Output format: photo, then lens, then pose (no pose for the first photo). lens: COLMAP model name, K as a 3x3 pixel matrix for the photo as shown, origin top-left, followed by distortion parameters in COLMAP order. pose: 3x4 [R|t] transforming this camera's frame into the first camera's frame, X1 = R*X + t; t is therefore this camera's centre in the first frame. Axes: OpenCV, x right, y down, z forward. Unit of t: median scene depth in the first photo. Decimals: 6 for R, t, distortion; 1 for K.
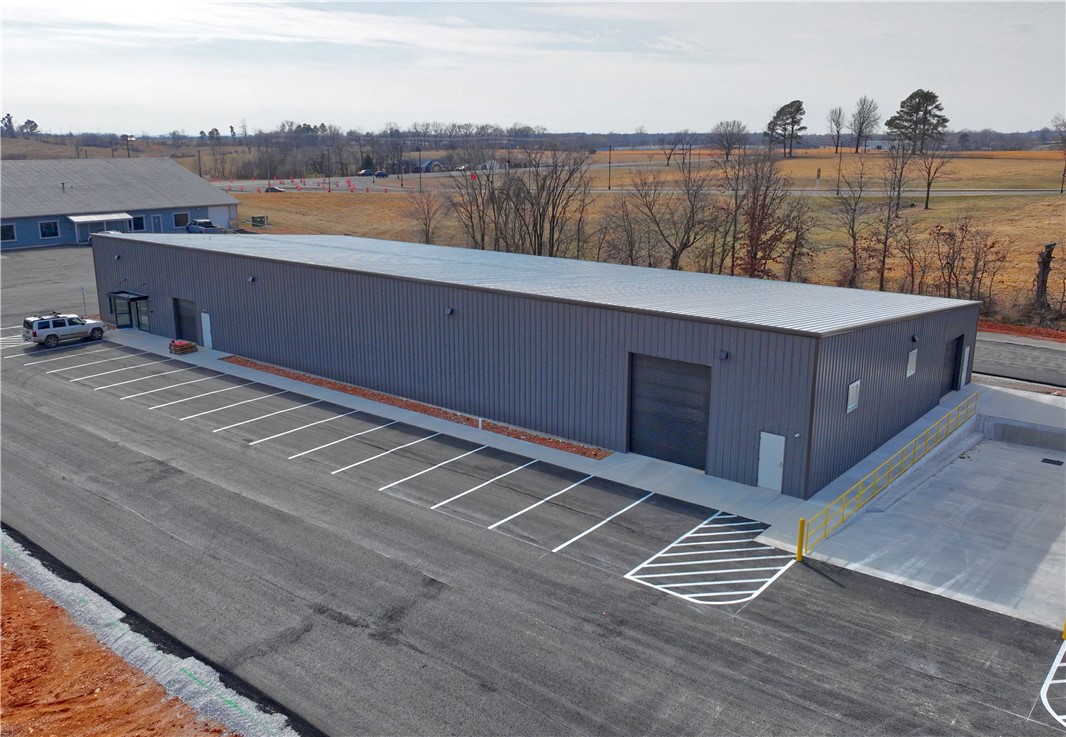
lens RADIAL K [[926.8, 0, 533.0], [0, 926.8, 368.5], [0, 0, 1]] dist [0.001204, 0.003186]
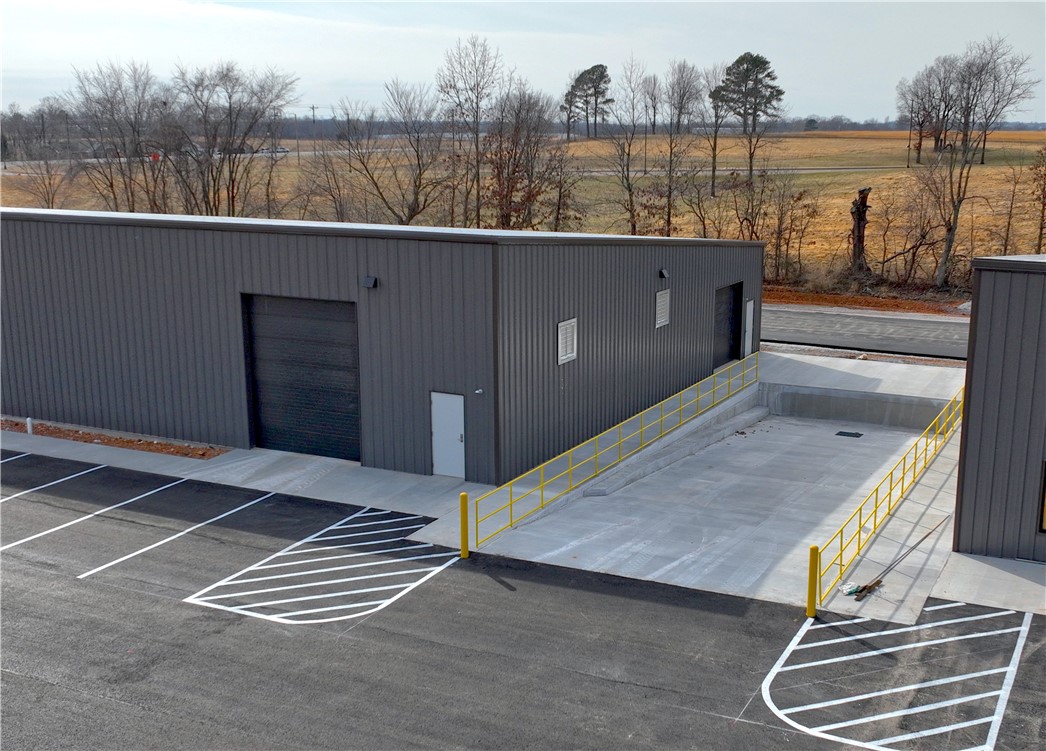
lens RADIAL K [[1233.8, 0, 585.5], [0, 1233.8, 415.2], [0, 0, 1]] dist [0.009896, 0.005498]
pose [[0.970449, -0.050860, 0.235885, 0.133099], [0.054732, 0.998452, -0.009894, 0.094254], [-0.235017, 0.022512, 0.971731, 0.088493]]
